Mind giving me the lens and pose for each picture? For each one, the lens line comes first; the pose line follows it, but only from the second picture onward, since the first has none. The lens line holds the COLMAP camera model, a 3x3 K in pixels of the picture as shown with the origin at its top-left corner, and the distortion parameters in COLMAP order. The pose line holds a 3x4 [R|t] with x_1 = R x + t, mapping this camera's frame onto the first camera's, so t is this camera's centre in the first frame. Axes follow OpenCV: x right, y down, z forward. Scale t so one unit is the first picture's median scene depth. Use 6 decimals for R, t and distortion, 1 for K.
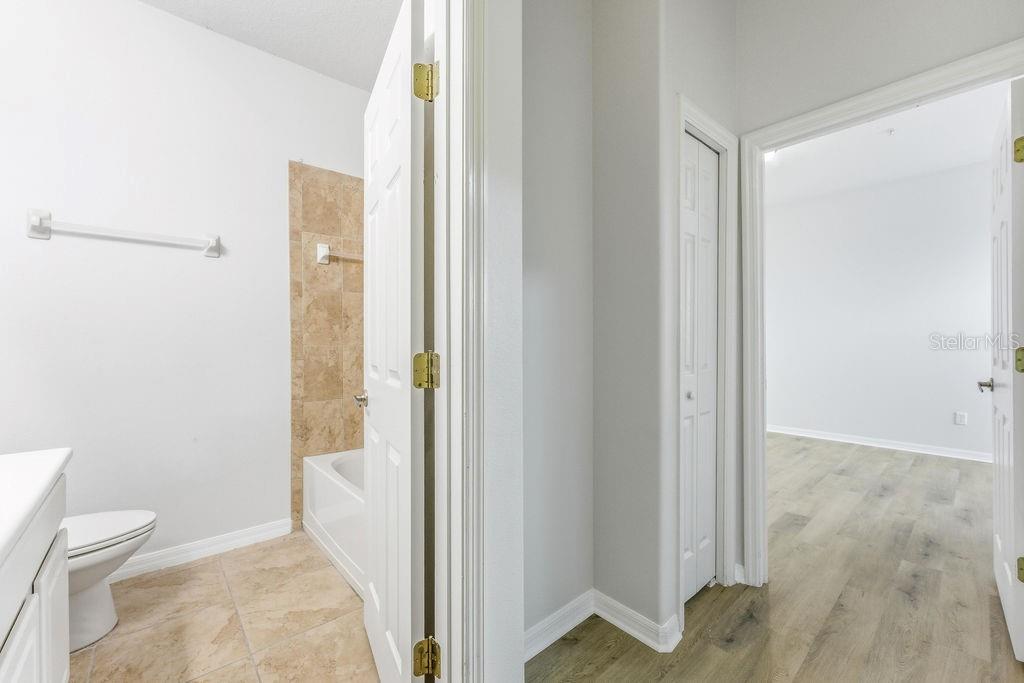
lens RADIAL K [[413.1, 0, 510.1], [0, 413.1, 339.7], [0, 0, 1]] dist [-0.007935, 0.001256]
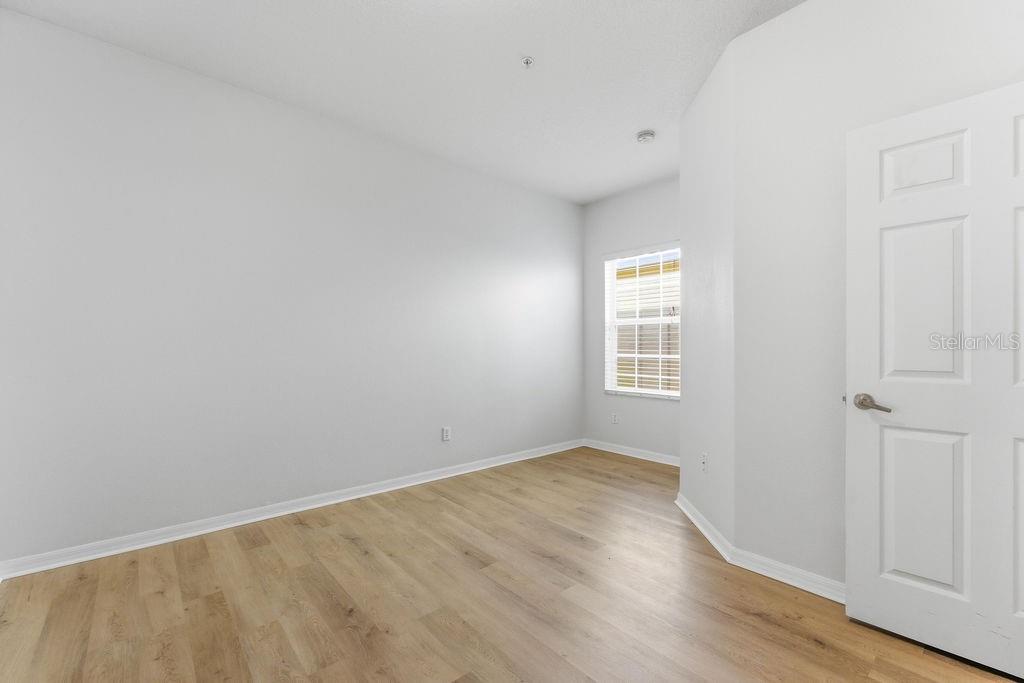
lens RADIAL K [[413.1, 0, 504.2], [0, 413.1, 346.3], [0, 0, 1]] dist [-0.007935, 0.001256]
pose [[-0.000329, 0.007013, 0.999975, 0.216511], [-0.002052, 0.999973, -0.007014, -0.003119], [-0.999998, -0.002054, -0.000315, 1.253012]]
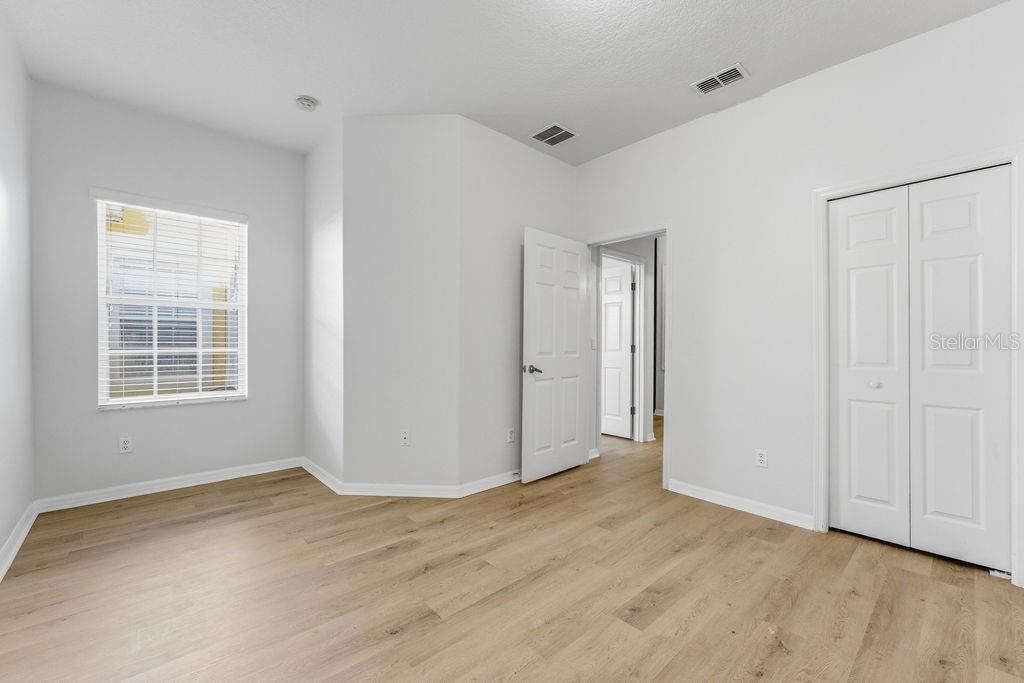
lens RADIAL K [[413.1, 0, 505.0], [0, 413.1, 341.7], [0, 0, 1]] dist [-0.007935, 0.001256]
pose [[-0.999989, -0.003093, 0.003544, 0.912168], [-0.003104, 0.999990, -0.003158, -0.000840], [-0.003534, -0.003169, -0.999989, 1.927752]]
